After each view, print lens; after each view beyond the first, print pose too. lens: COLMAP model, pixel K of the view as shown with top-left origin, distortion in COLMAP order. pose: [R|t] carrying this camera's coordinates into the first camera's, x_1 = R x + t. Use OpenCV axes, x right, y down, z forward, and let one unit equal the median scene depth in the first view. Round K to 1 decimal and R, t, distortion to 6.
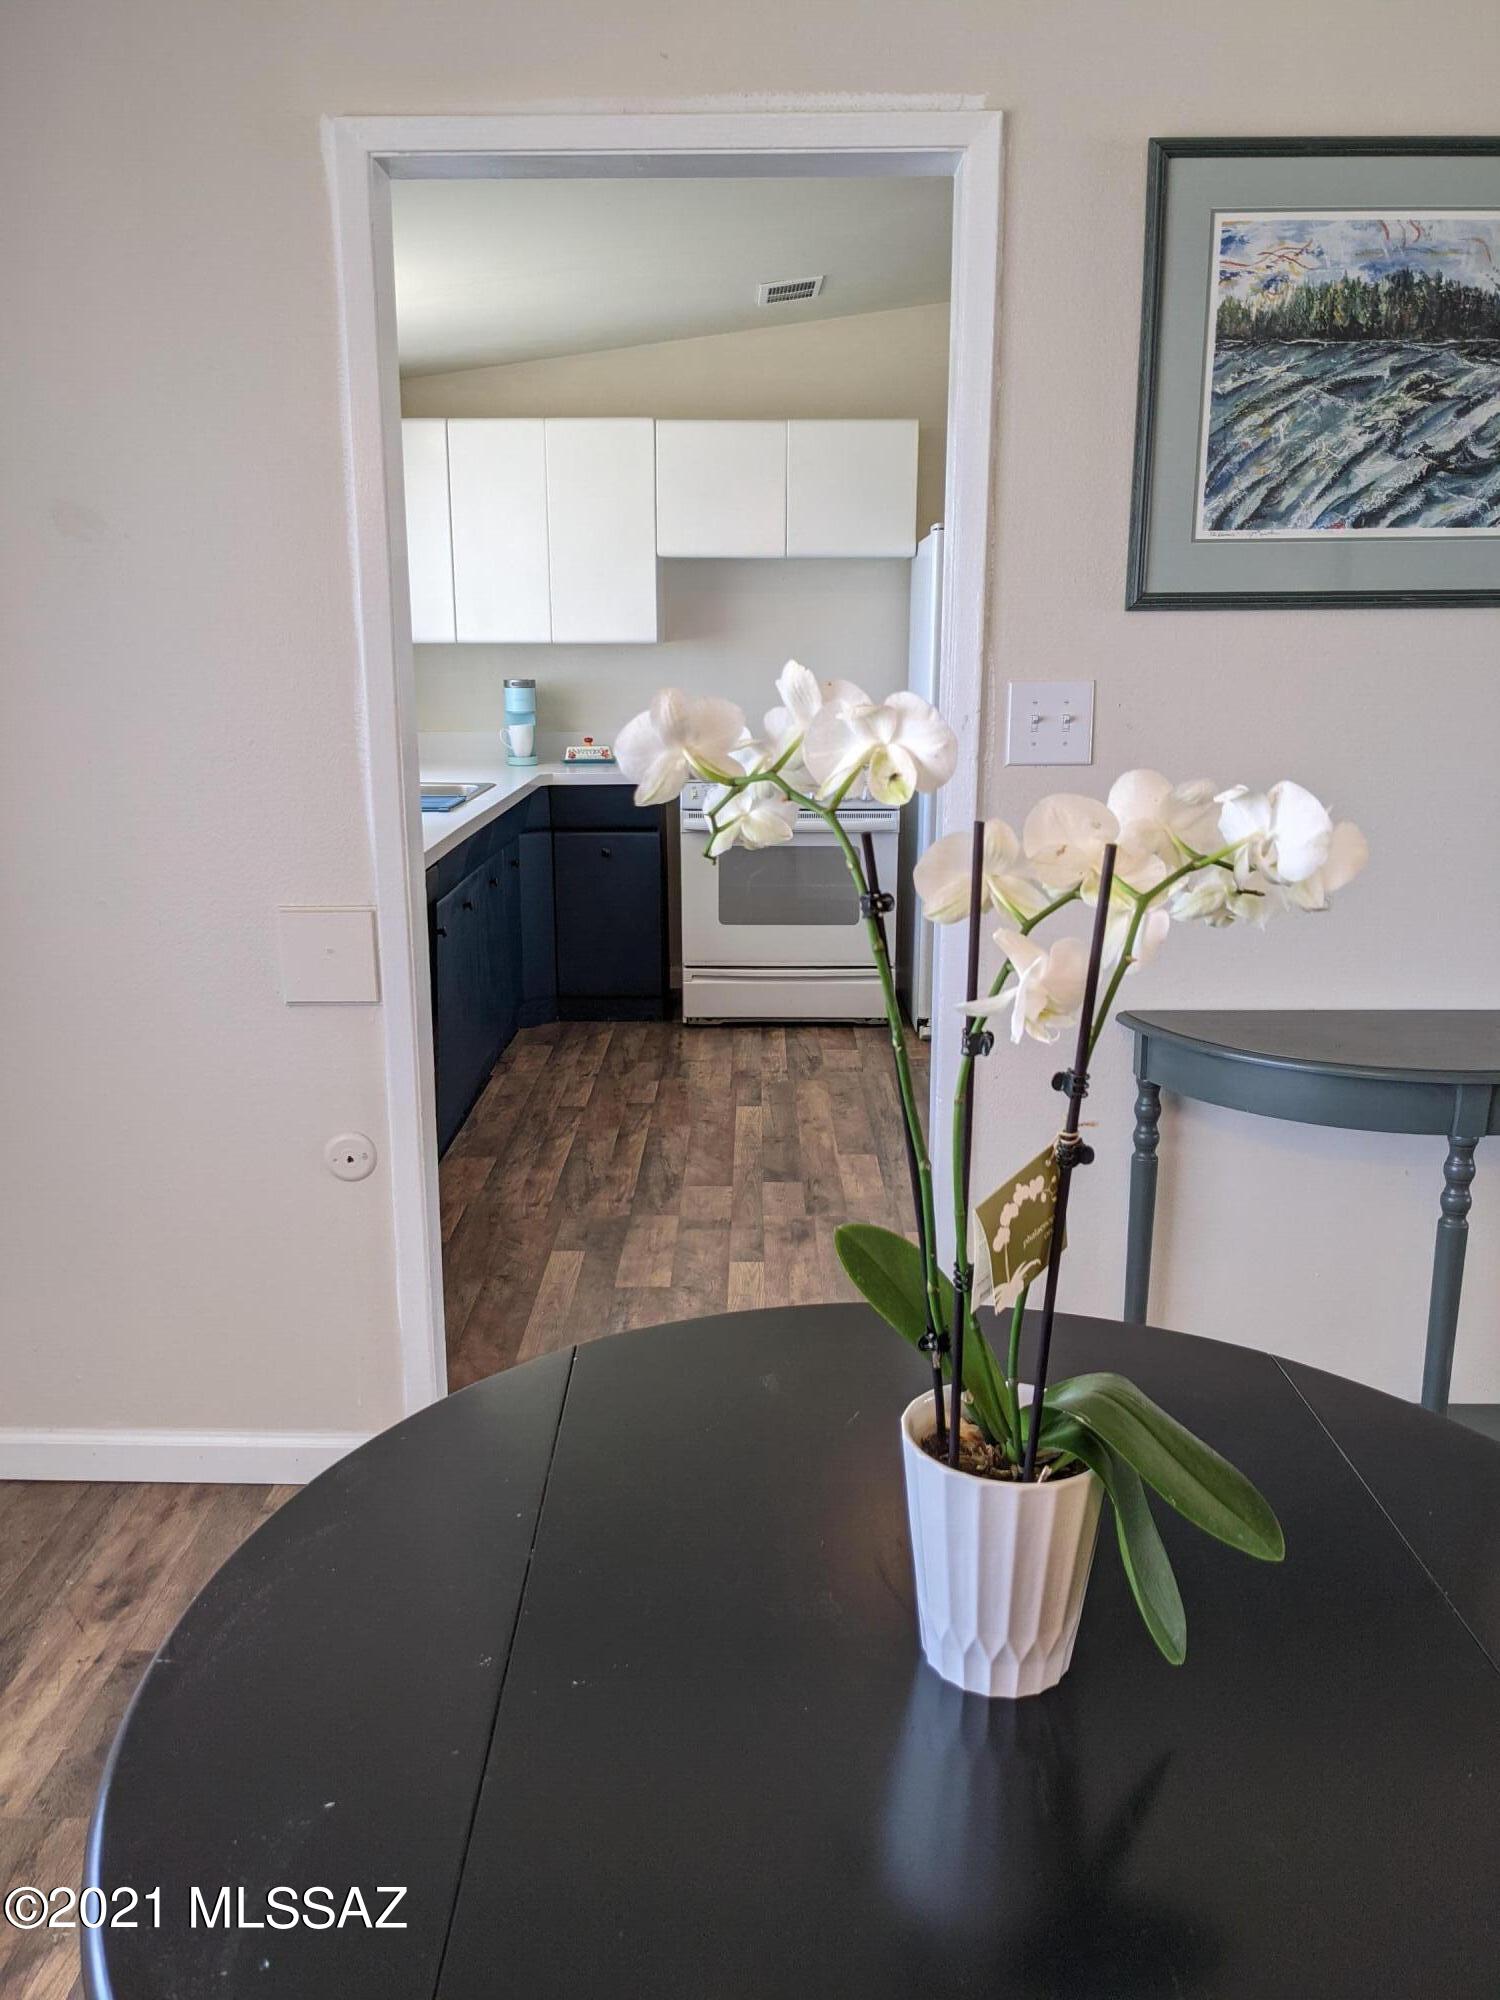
lens RADIAL K [[1589.8, 0, 728.4], [0, 1589.8, 1070.3], [0, 0, 1]] dist [-0.006401, -0.002766]
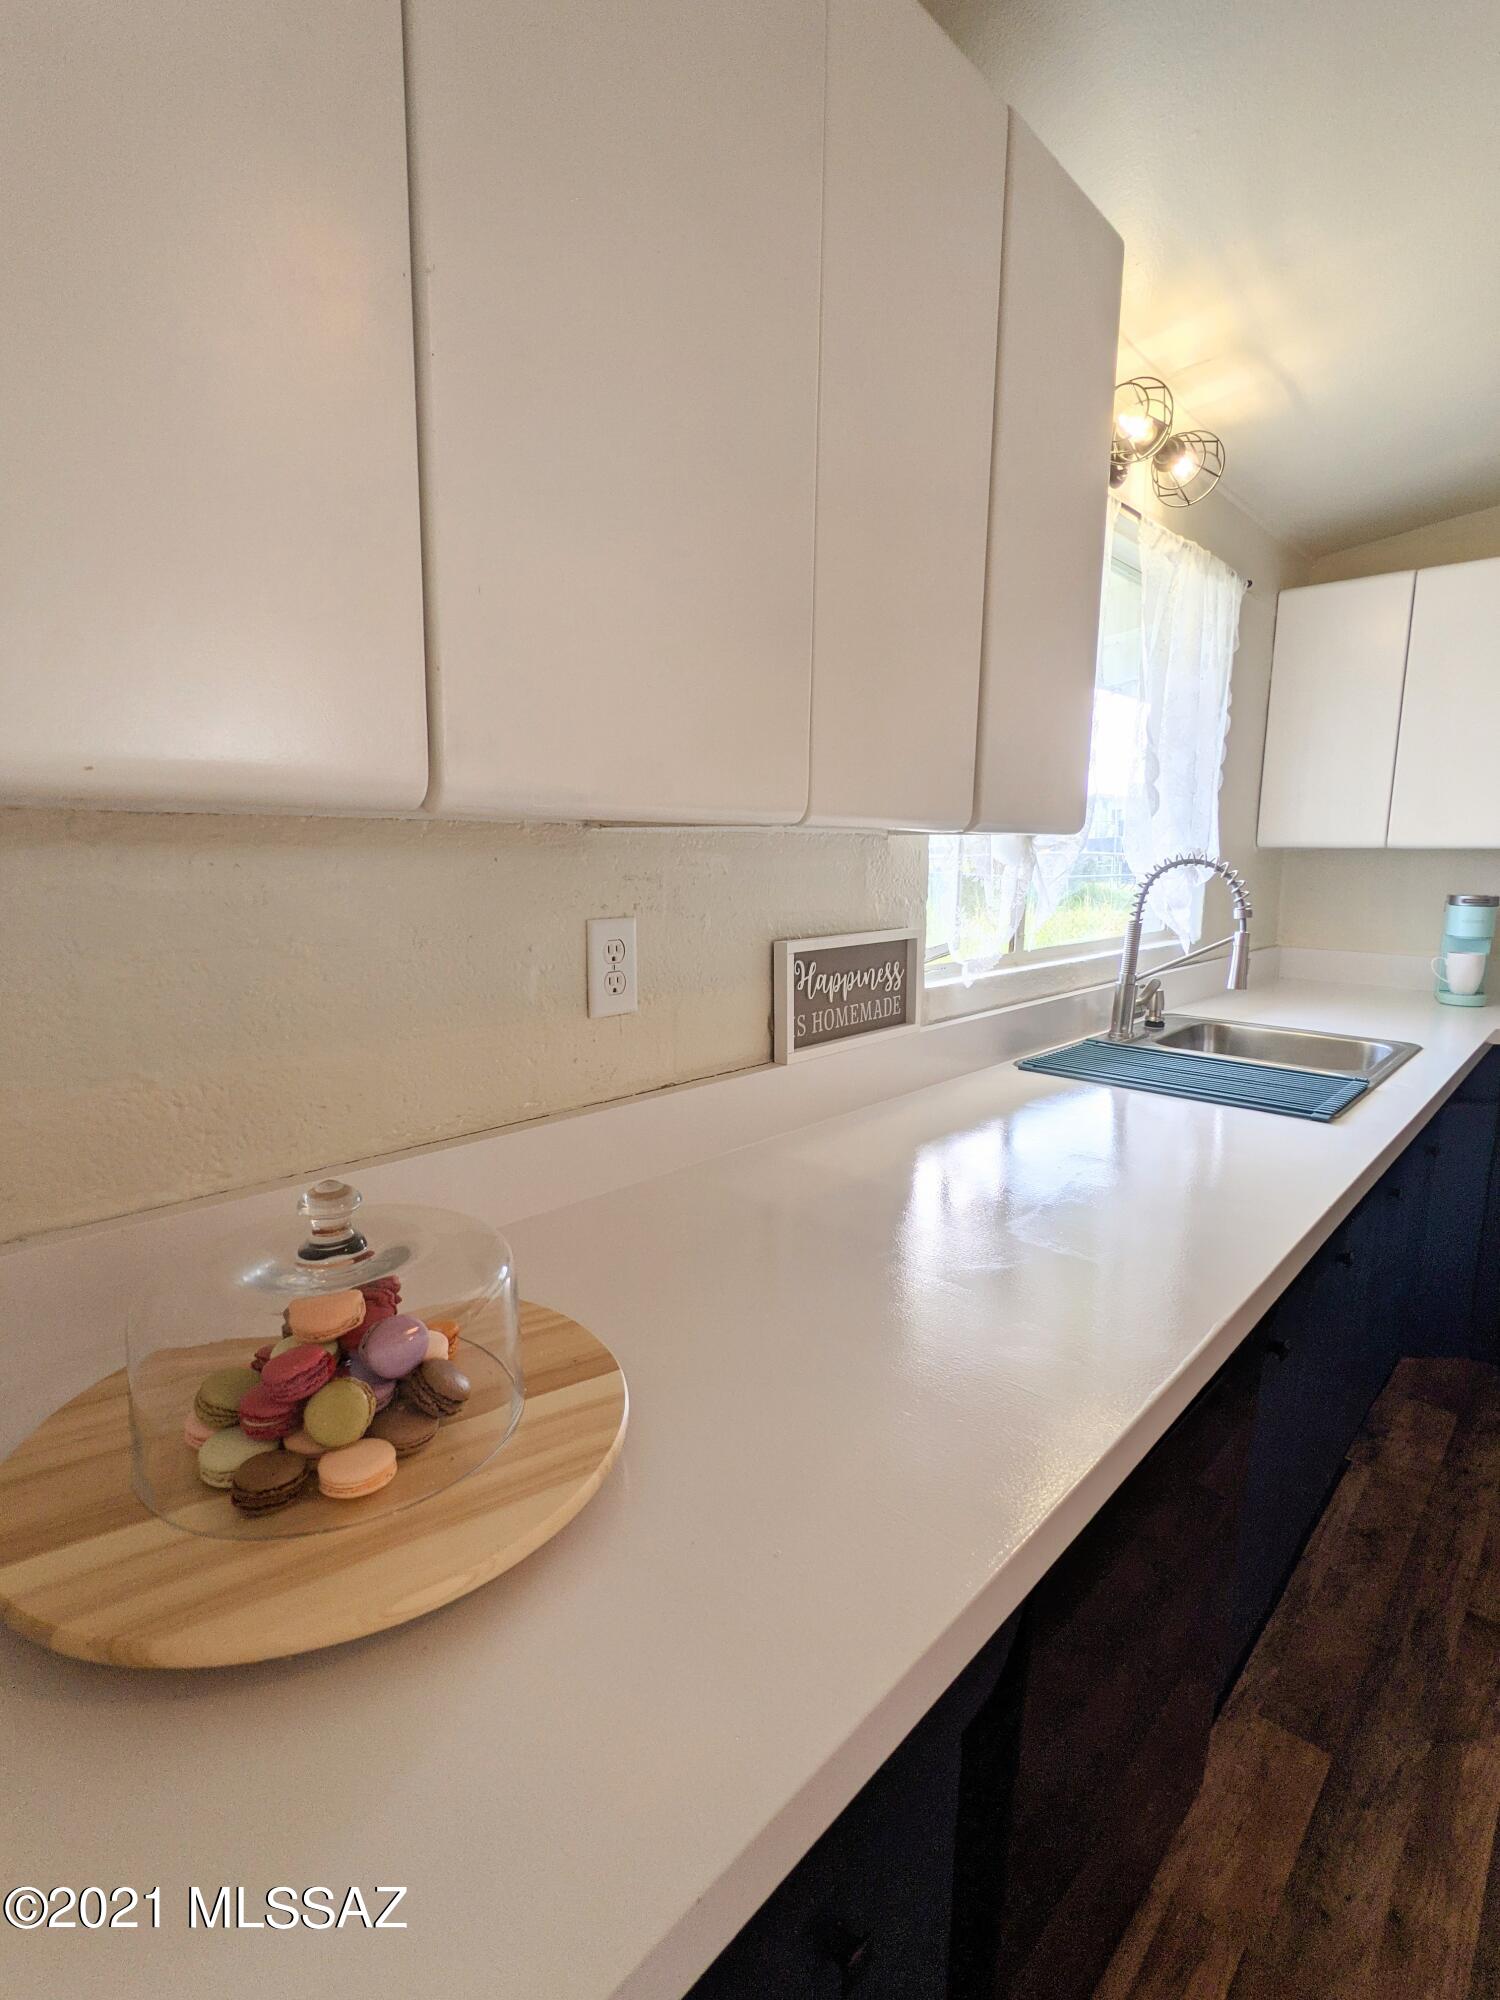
lens RADIAL K [[970.6, 0, 754.3], [0, 970.6, 1005.7], [0, 0, 1]] dist [0.001859, 0.002935]
pose [[0.746921, 0.116419, -0.654641, -0.094918], [-0.185728, 0.981893, -0.037291, -0.136403], [0.638446, 0.149439, 0.755019, 0.528590]]
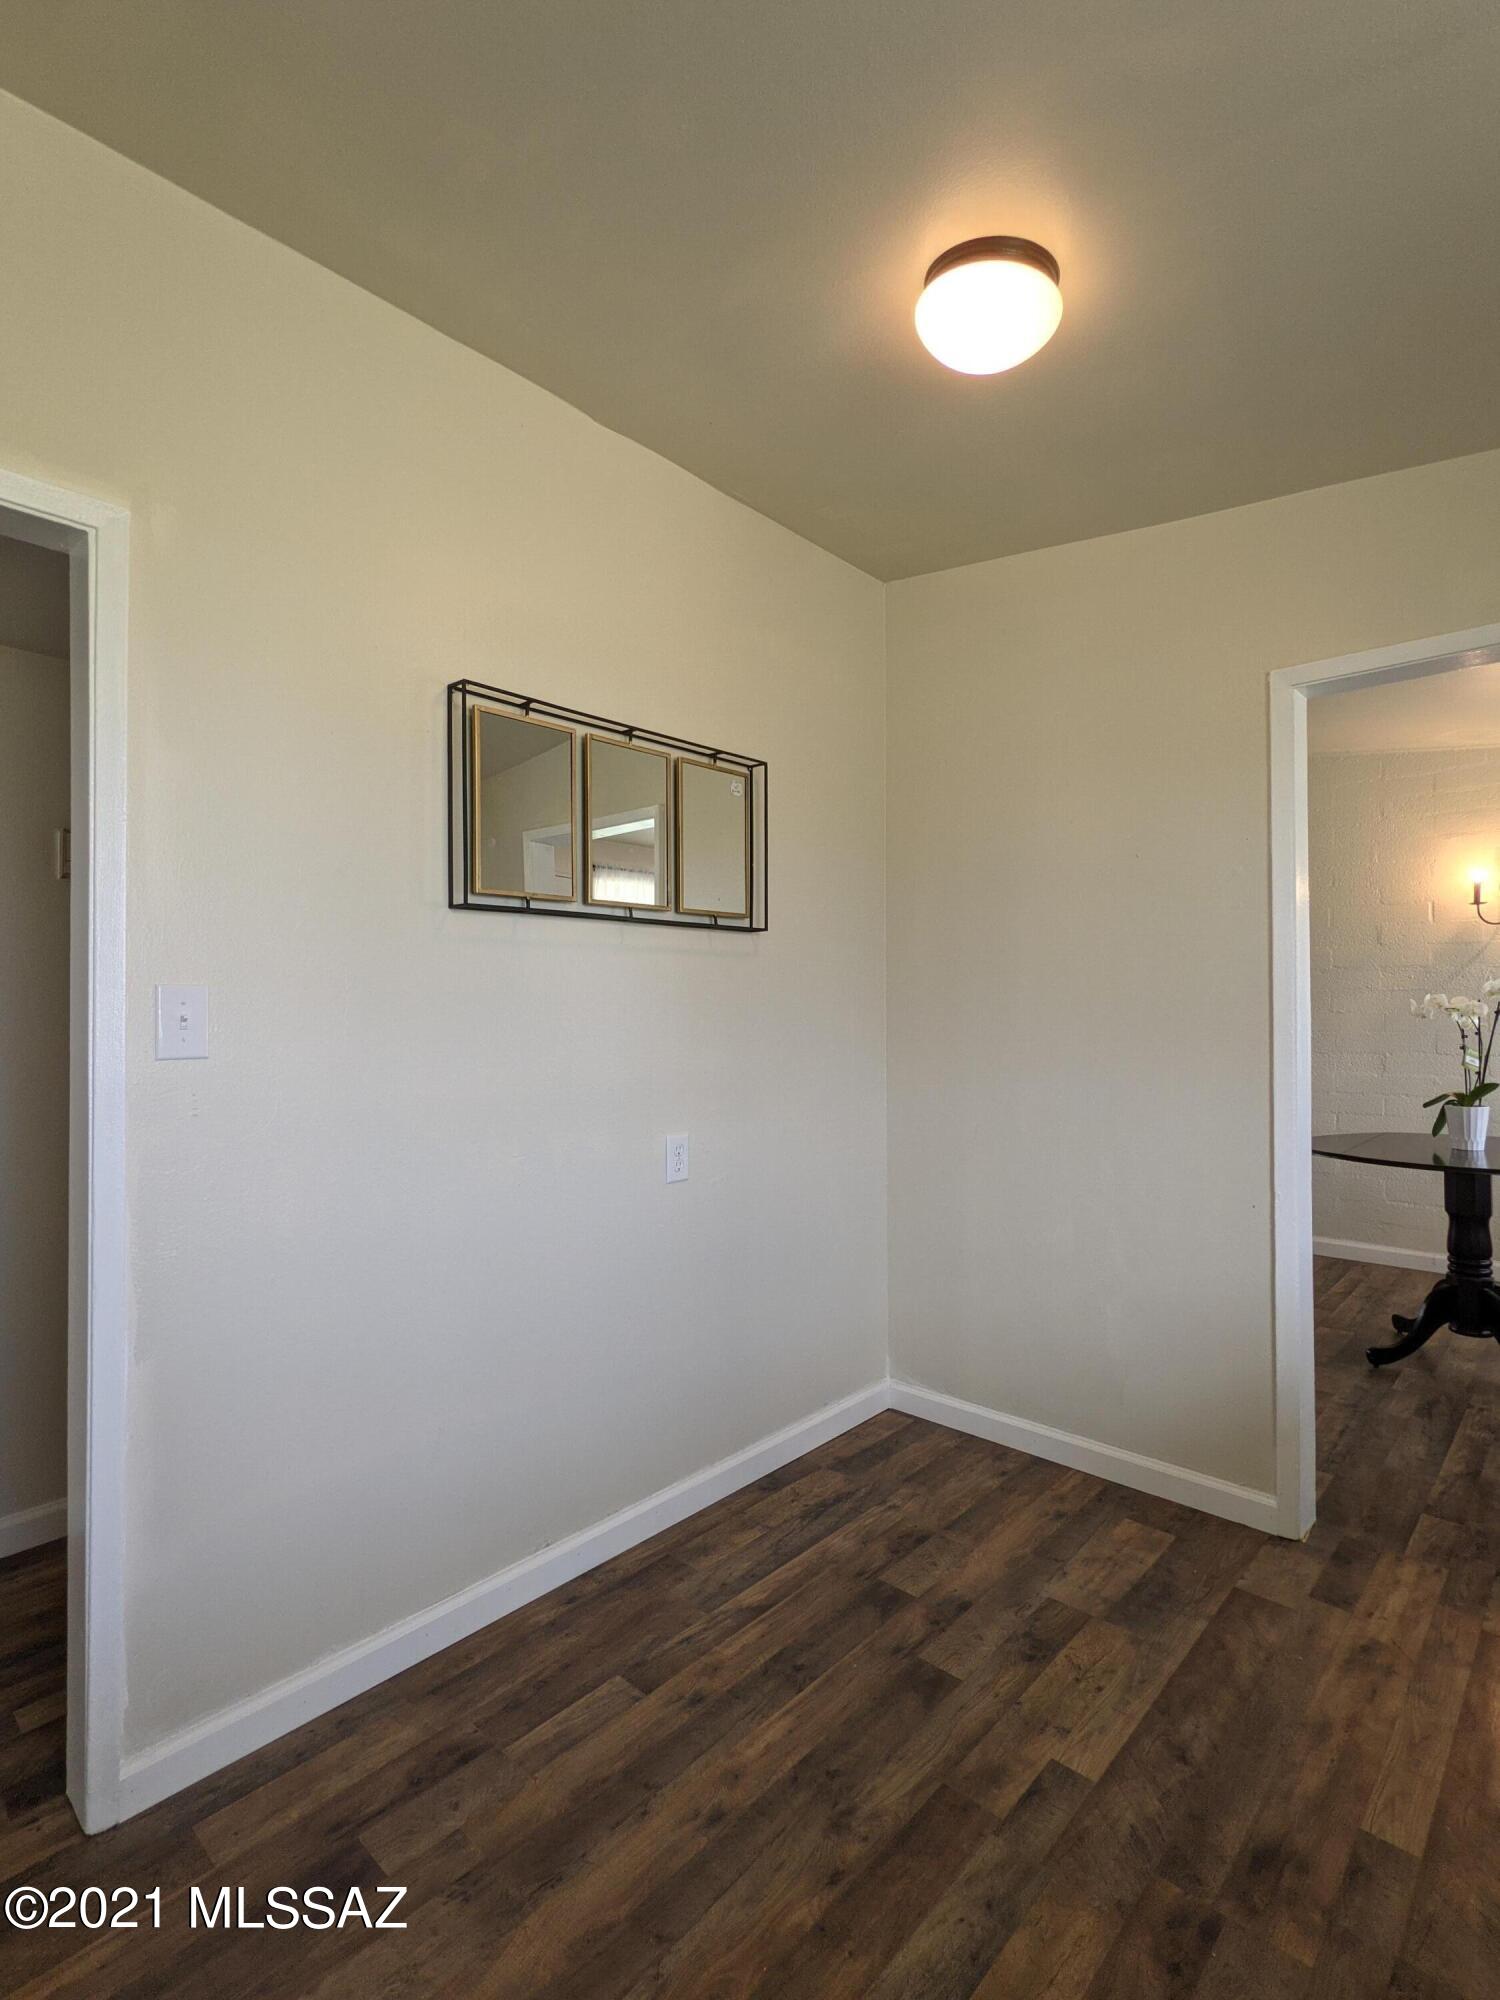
lens RADIAL K [[970.6, 0, 748.1], [0, 970.6, 995.3], [0, 0, 1]] dist [0.001859, 0.002935]
pose [[-0.744958, 0.014726, 0.666949, -0.050490], [0.183774, 0.965604, 0.183948, -0.264876], [-0.641299, 0.259601, -0.722041, 1.043482]]
